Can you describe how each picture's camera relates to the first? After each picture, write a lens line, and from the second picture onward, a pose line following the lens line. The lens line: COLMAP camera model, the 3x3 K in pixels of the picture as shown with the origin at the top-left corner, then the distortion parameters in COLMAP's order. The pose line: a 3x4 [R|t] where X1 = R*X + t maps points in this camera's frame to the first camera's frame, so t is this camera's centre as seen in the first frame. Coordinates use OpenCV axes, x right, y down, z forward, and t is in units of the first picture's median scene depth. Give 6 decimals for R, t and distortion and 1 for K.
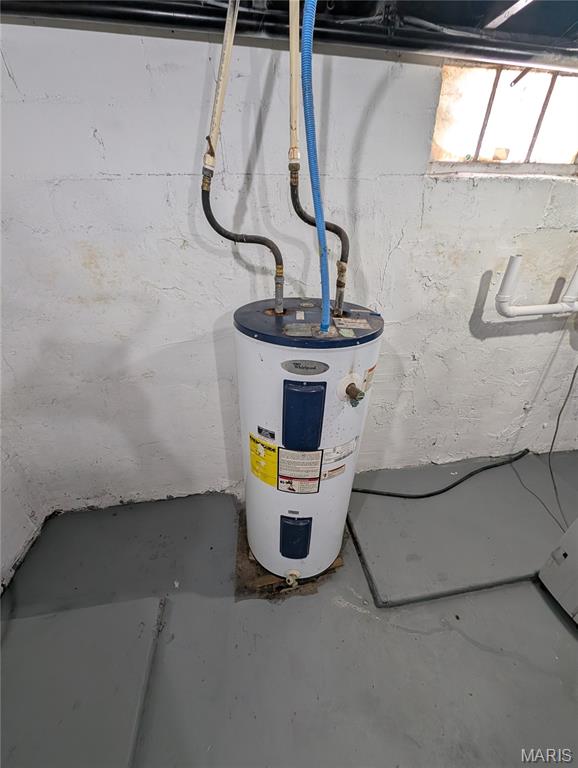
lens RADIAL K [[291.6, 0, 287.8], [0, 291.6, 386.2], [0, 0, 1]] dist [0.014717, -0.005929]
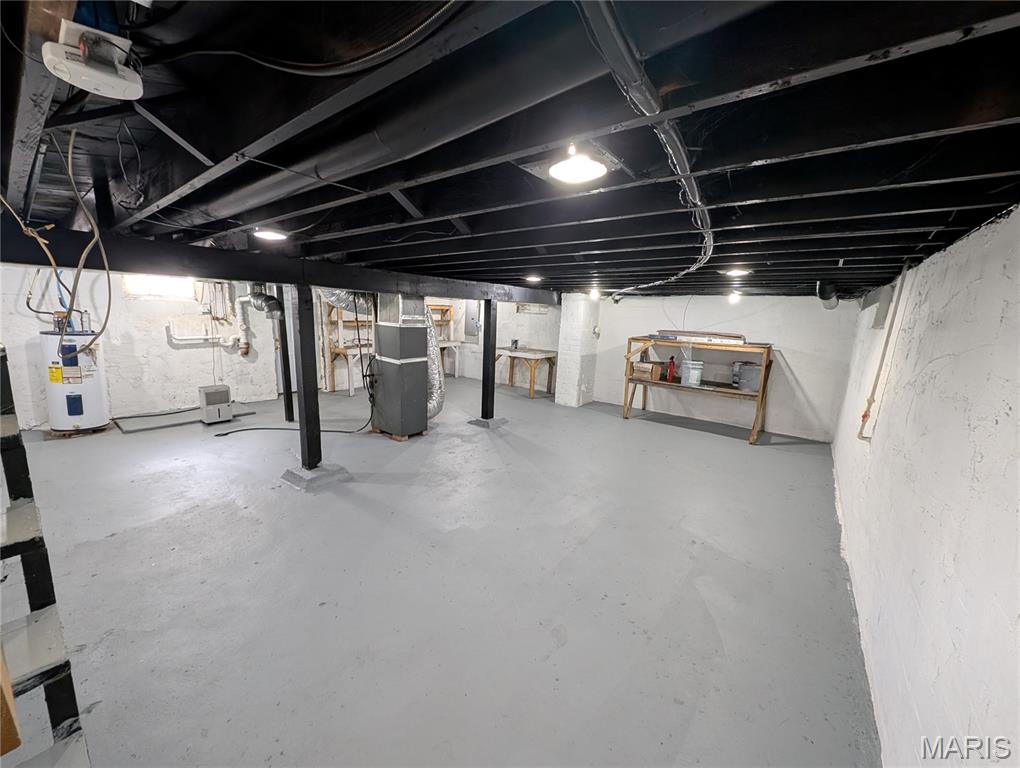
lens RADIAL K [[387.3, 0, 512.0], [0, 387.3, 385.2], [0, 0, 1]] dist [0.014717, -0.005929]
pose [[0.723285, -0.085442, 0.685243, 0.573440], [0.290261, 0.938014, -0.189415, 2.548006], [-0.626584, 0.335901, 0.703252, -4.973033]]
